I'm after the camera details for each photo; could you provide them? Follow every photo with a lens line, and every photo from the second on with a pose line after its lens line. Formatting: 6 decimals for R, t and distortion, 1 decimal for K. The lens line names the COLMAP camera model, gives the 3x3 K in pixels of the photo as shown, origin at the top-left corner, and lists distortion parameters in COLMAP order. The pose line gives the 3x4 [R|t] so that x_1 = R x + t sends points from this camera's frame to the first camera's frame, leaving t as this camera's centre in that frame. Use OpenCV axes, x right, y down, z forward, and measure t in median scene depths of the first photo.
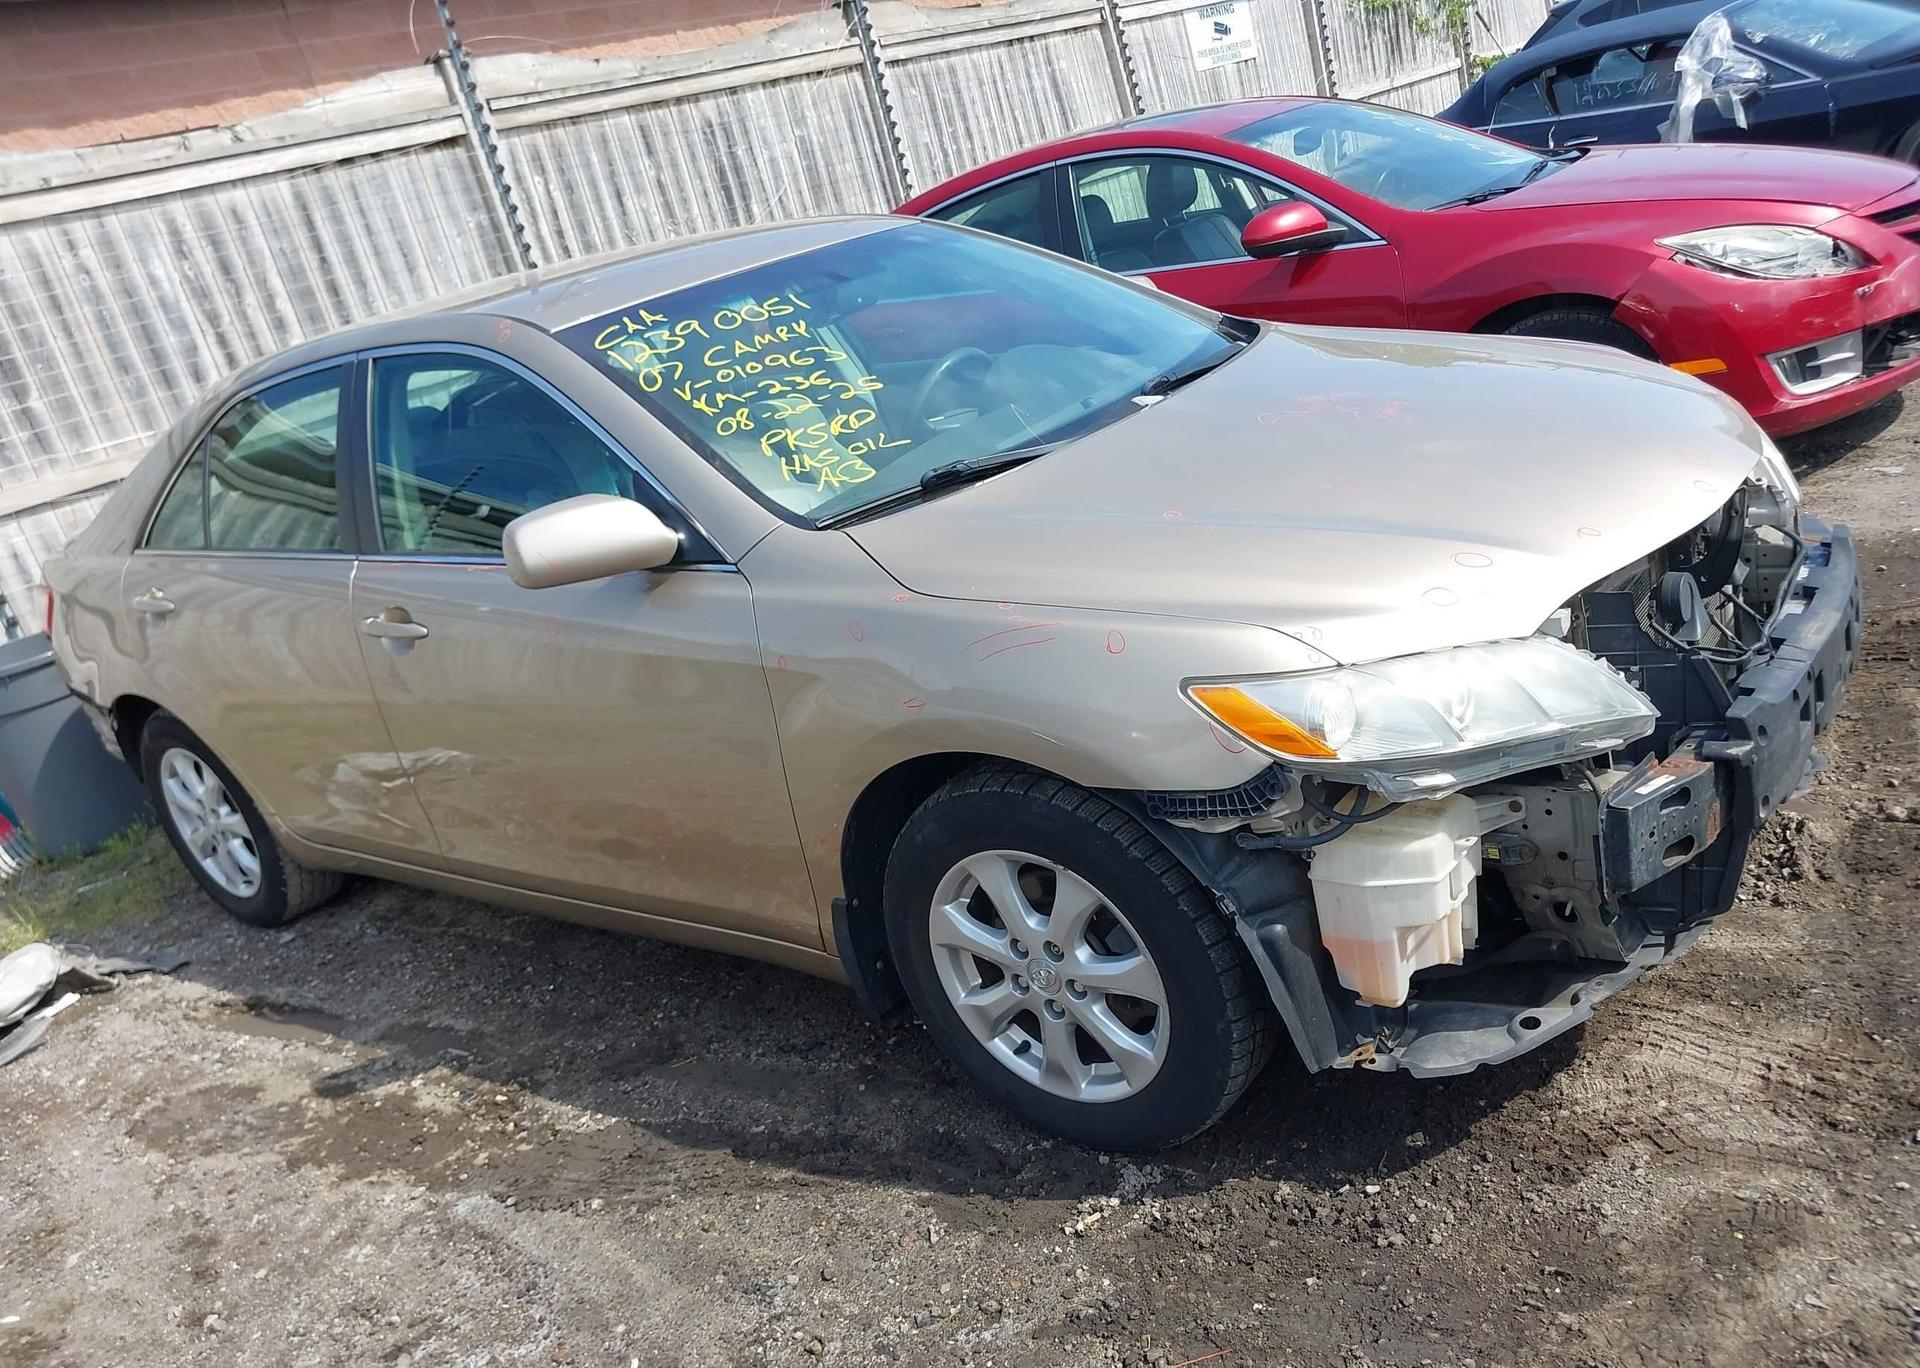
lens RADIAL K [[1528.4, 0, 986.0], [0, 1528.4, 776.3], [0, 0, 1]] dist [0.019734, -0.026460]
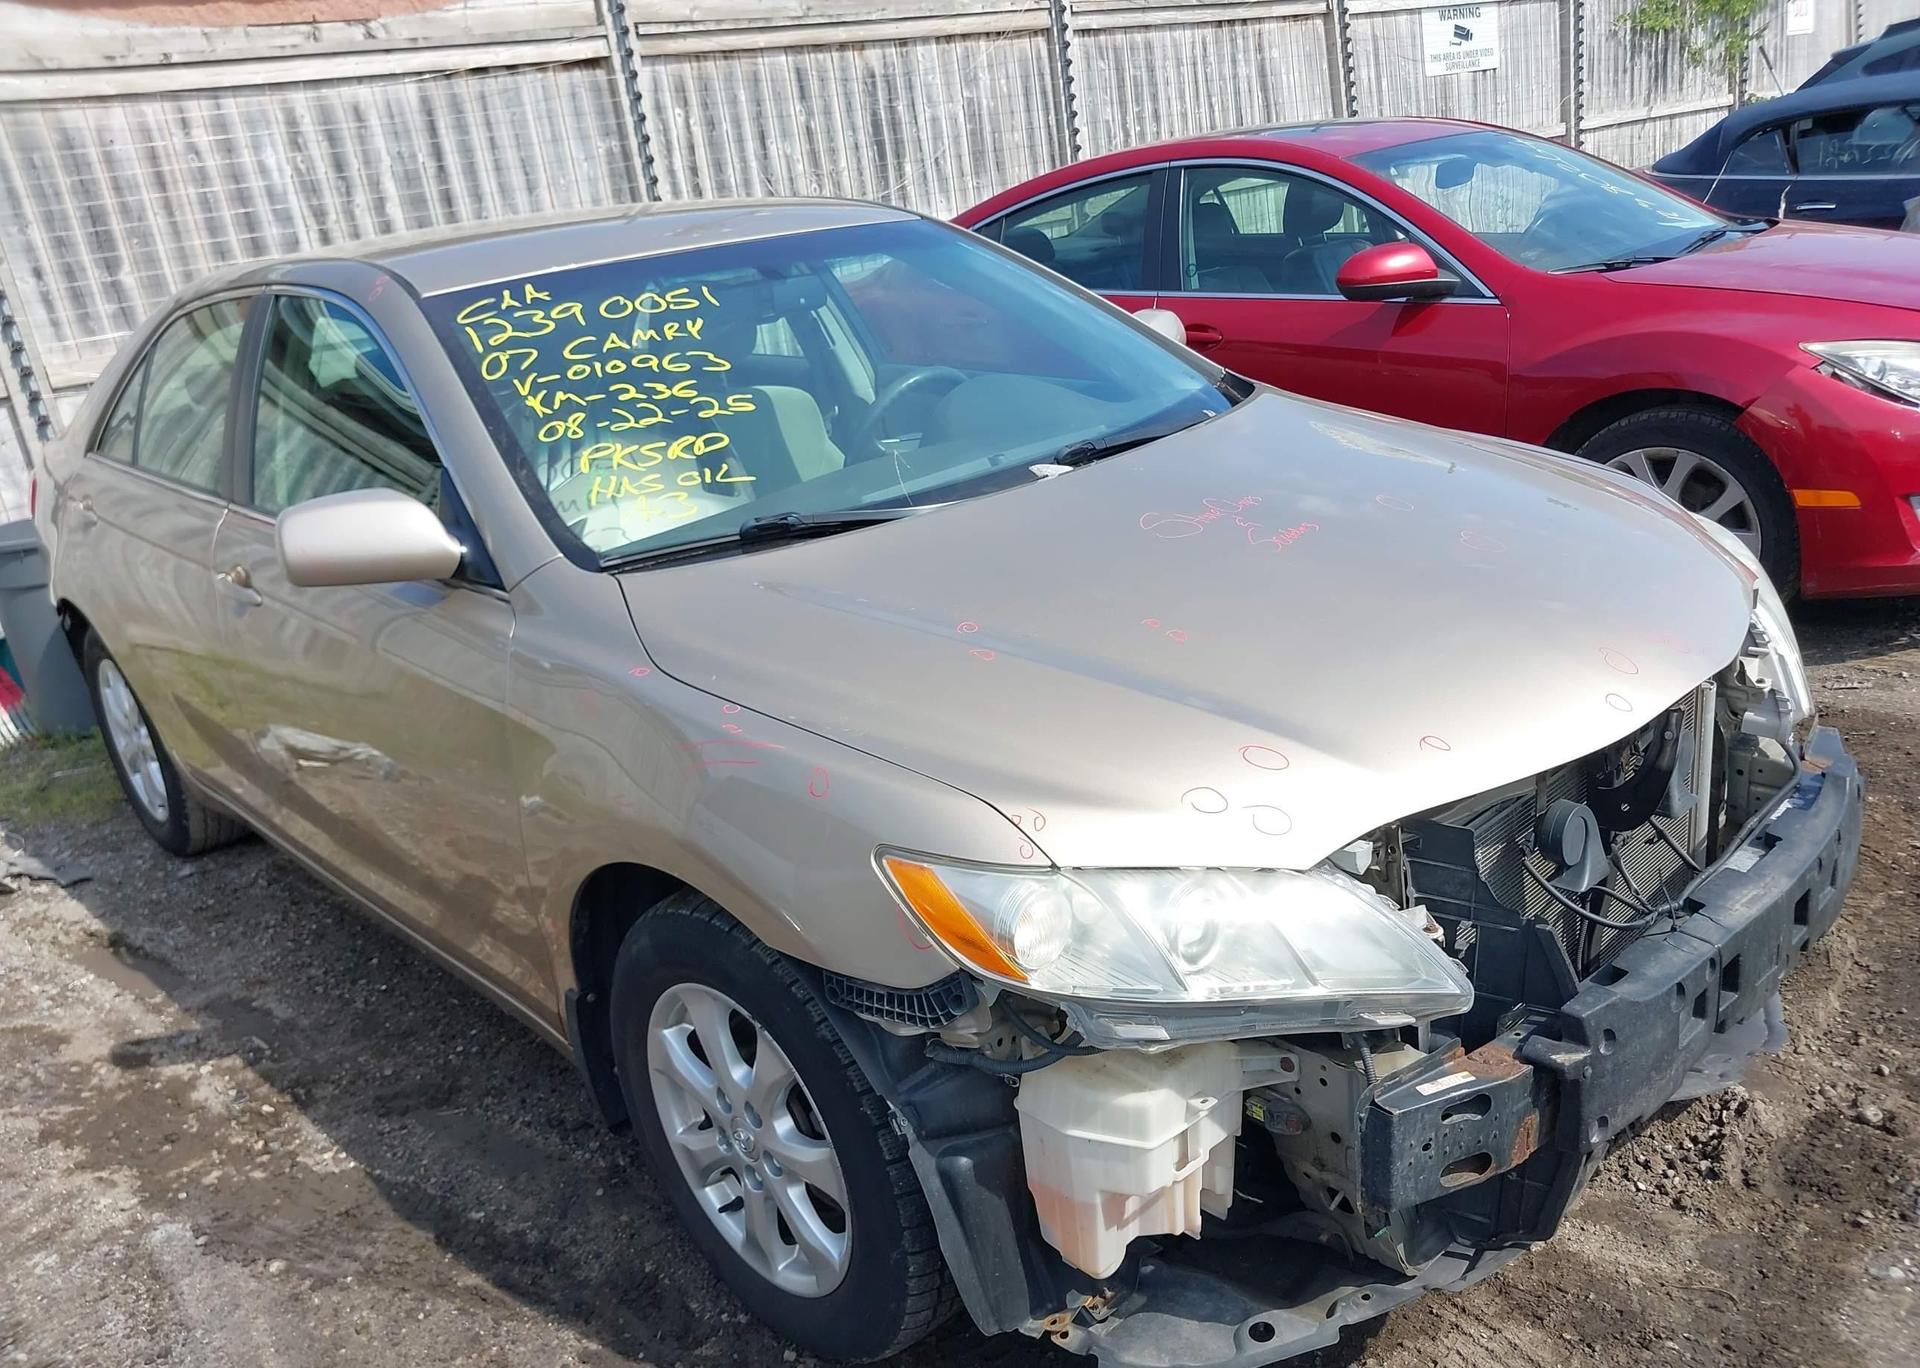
lens RADIAL K [[1528.4, 0, 982.4], [0, 1528.4, 775.1], [0, 0, 1]] dist [0.019734, -0.026460]
pose [[0.979298, 0.167771, -0.113259, 0.151333], [-0.165329, 0.985761, 0.030688, -0.075600], [0.116795, -0.011327, 0.993091, 0.112817]]
